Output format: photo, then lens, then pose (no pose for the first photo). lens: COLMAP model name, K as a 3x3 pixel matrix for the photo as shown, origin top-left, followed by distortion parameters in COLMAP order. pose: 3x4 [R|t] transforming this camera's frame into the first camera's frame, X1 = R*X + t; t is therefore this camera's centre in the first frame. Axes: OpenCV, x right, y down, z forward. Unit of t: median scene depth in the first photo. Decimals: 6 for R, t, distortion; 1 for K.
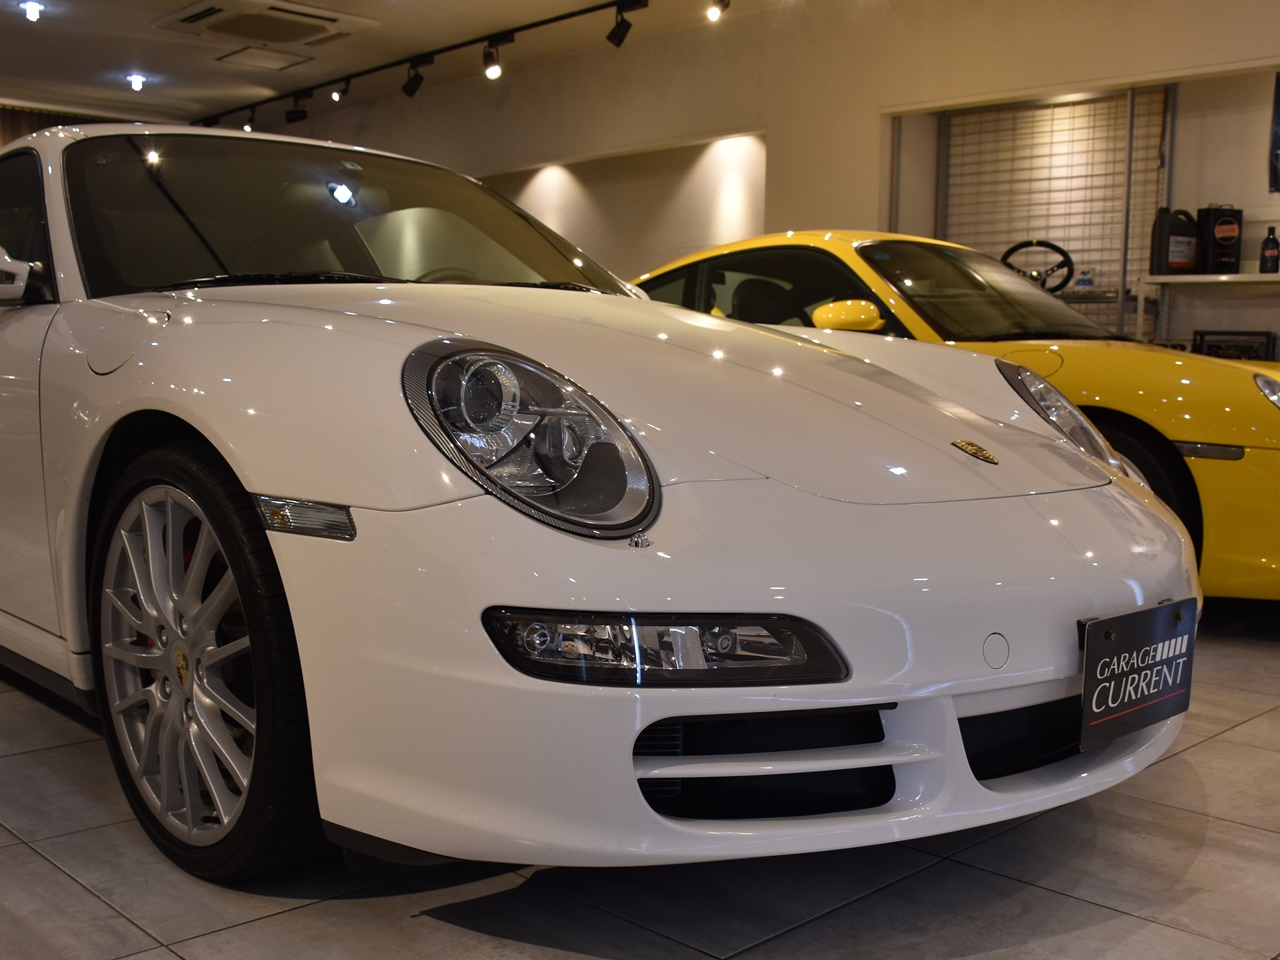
lens RADIAL K [[1317.9, 0, 648.6], [0, 1317.9, 490.0], [0, 0, 1]] dist [-0.106880, 0.000000]
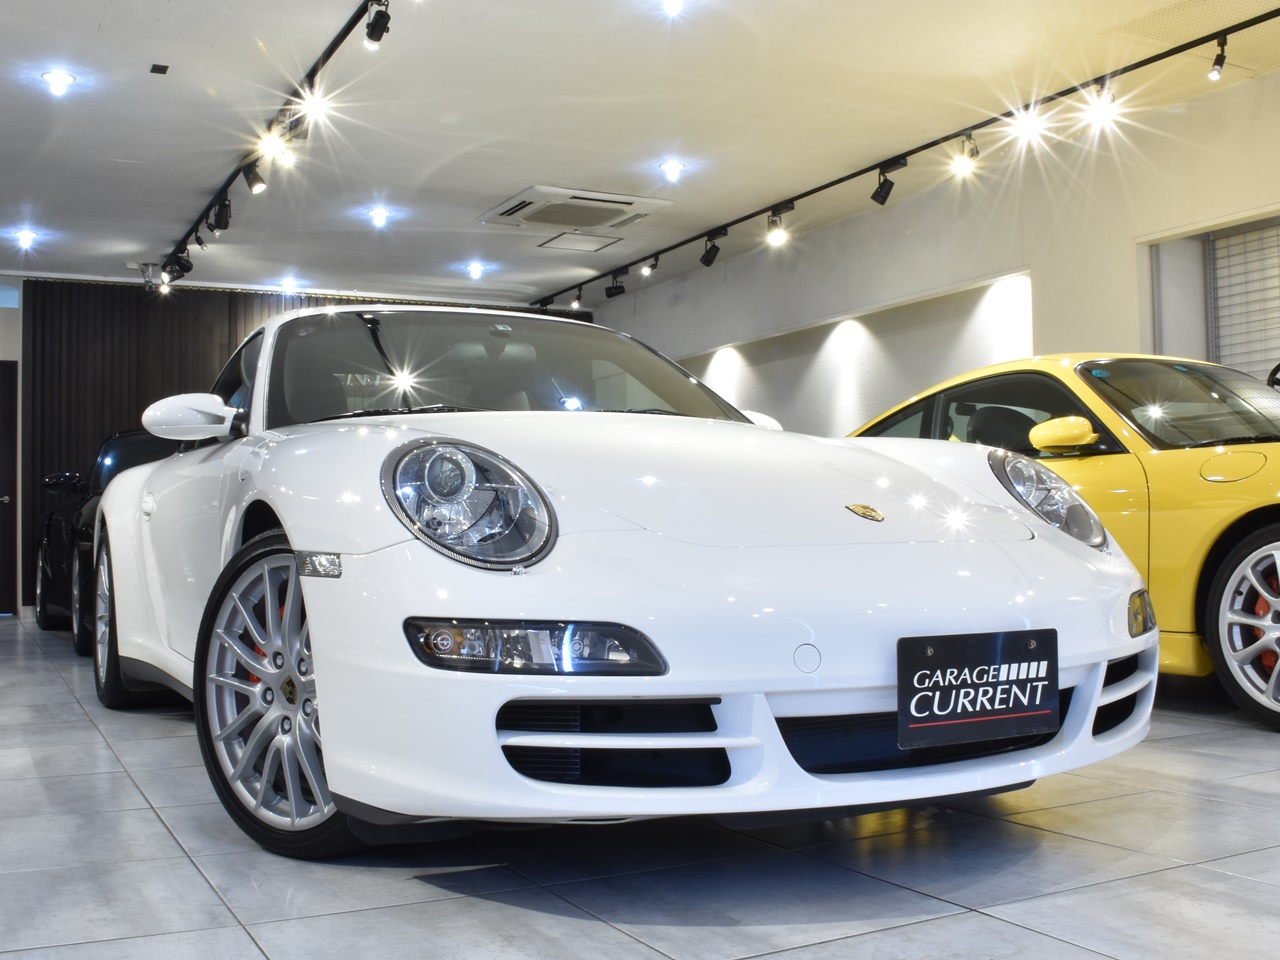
lens RADIAL K [[1317.9, 0, 669.3], [0, 1317.9, 472.6], [0, 0, 1]] dist [-0.106880, 0.000000]
pose [[0.958020, -0.046640, -0.282882, 0.105202], [0.008207, 0.990736, -0.135551, 0.024469], [0.286584, 0.127539, 0.949528, -0.050010]]
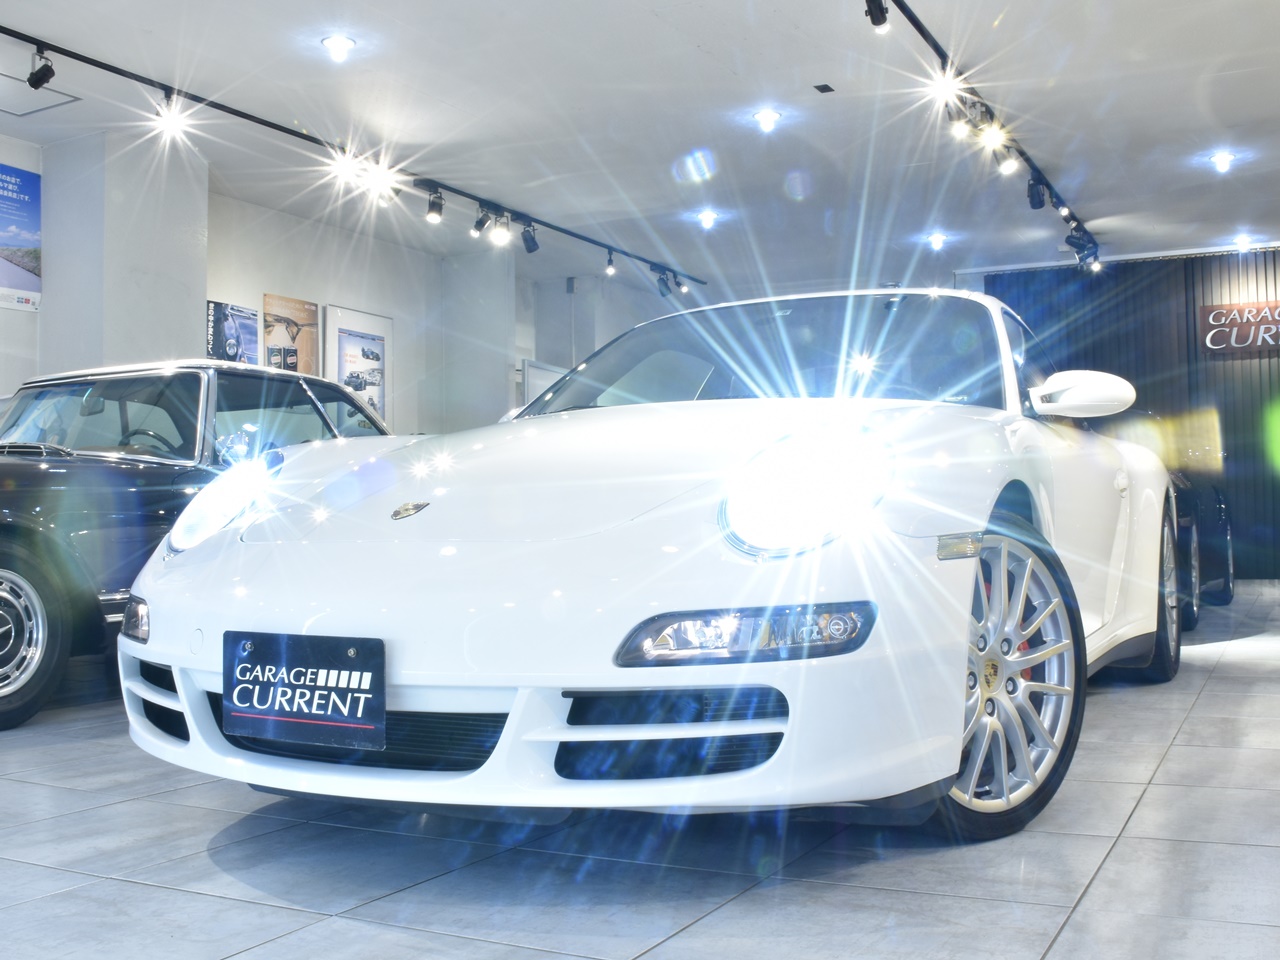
lens RADIAL K [[1317.9, 0, 605.0], [0, 1317.9, 486.6], [0, 0, 1]] dist [-0.106880, 0.000000]
pose [[0.308483, -0.047503, -0.950043, 0.366941], [-0.068628, 0.995038, -0.072037, 0.005901], [0.948751, 0.087422, 0.303692, 0.206050]]
